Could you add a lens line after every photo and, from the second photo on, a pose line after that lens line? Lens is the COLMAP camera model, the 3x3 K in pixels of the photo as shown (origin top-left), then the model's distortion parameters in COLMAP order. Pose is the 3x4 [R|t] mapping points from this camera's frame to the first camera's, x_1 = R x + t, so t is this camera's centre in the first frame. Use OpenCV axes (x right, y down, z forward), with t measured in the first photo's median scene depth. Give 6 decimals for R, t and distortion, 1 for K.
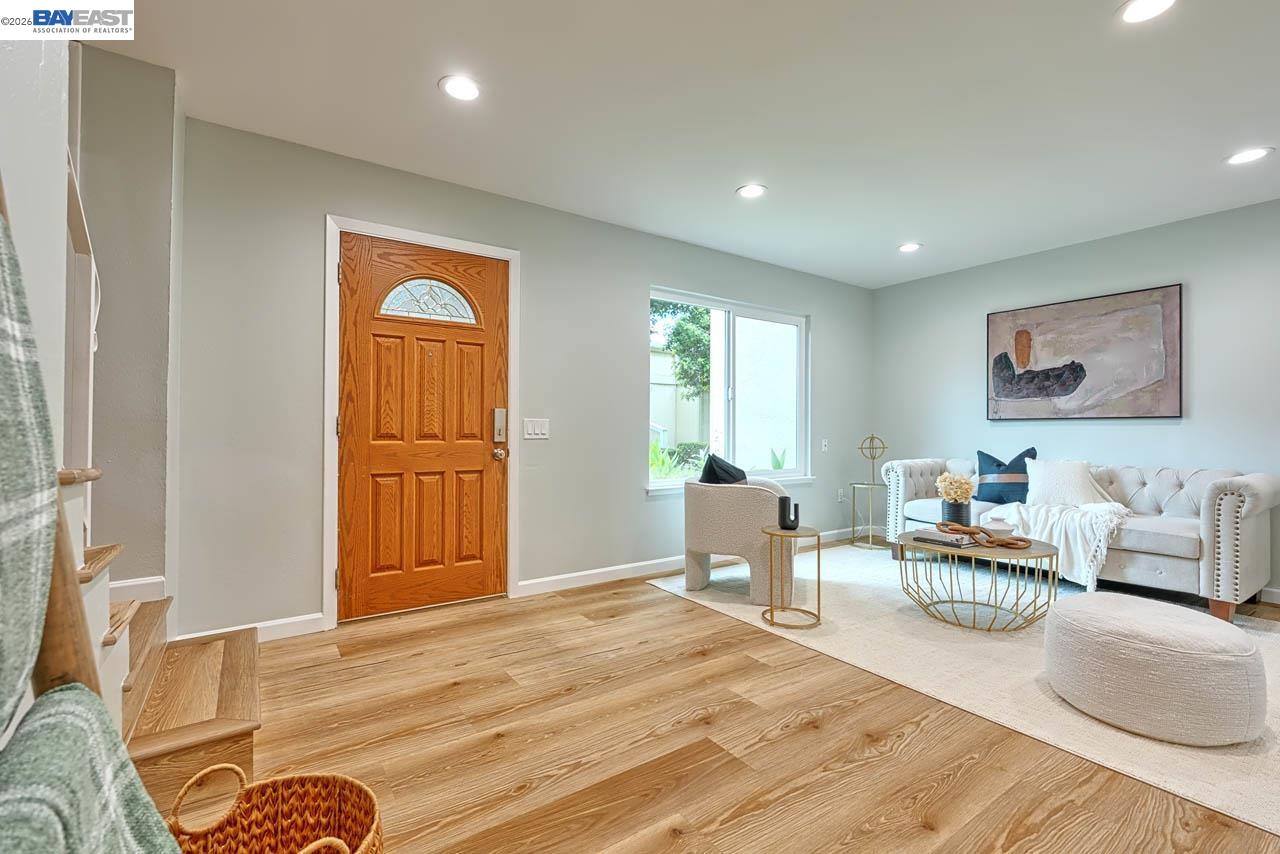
lens RADIAL K [[555.4, 0, 648.8], [0, 555.4, 426.0], [0, 0, 1]] dist [-0.005302, 0.001214]
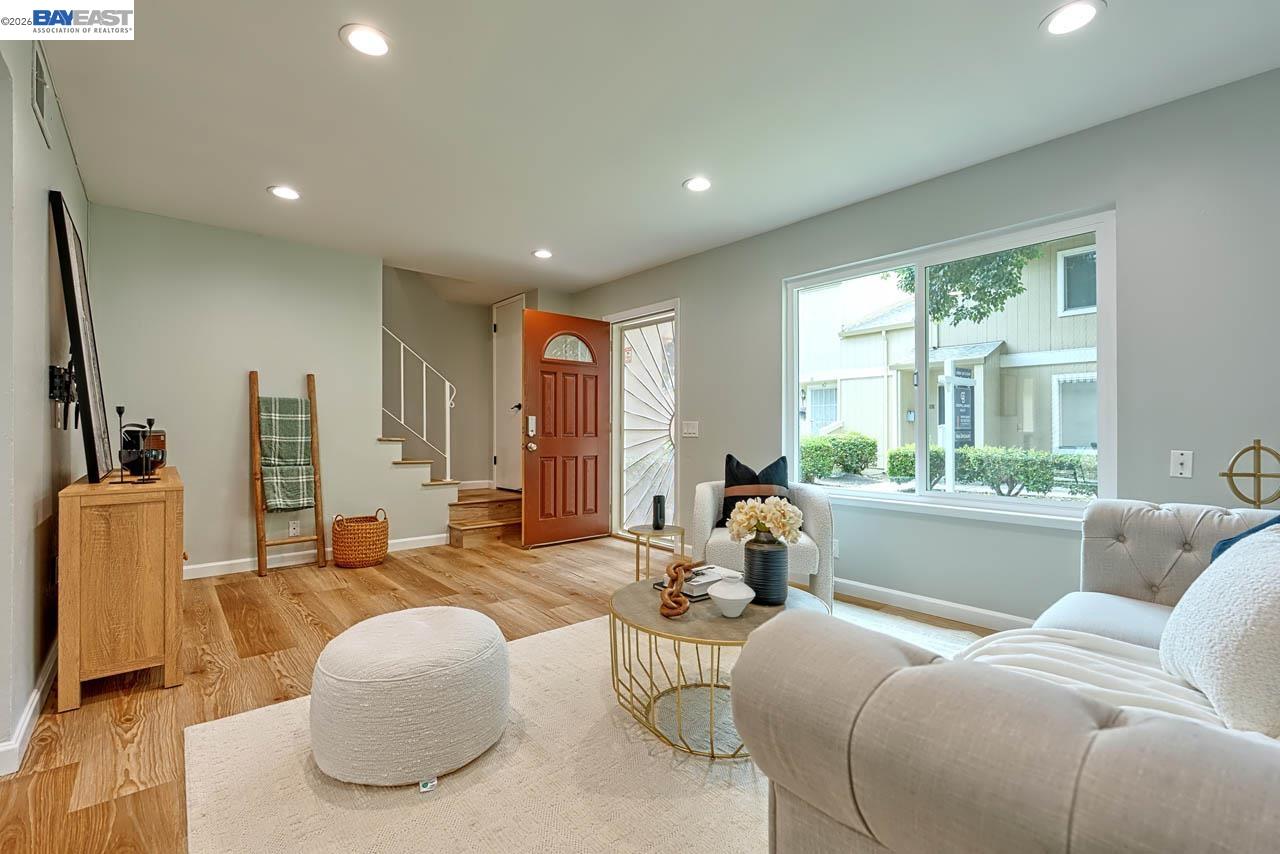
lens RADIAL K [[555.4, 0, 639.2], [0, 555.4, 432.2], [0, 0, 1]] dist [-0.005302, 0.001214]
pose [[0.094102, -0.003616, -0.995556, 1.570413], [0.002127, 0.999992, -0.003431, 0.020725], [0.995560, -0.001795, 0.094108, 1.106571]]
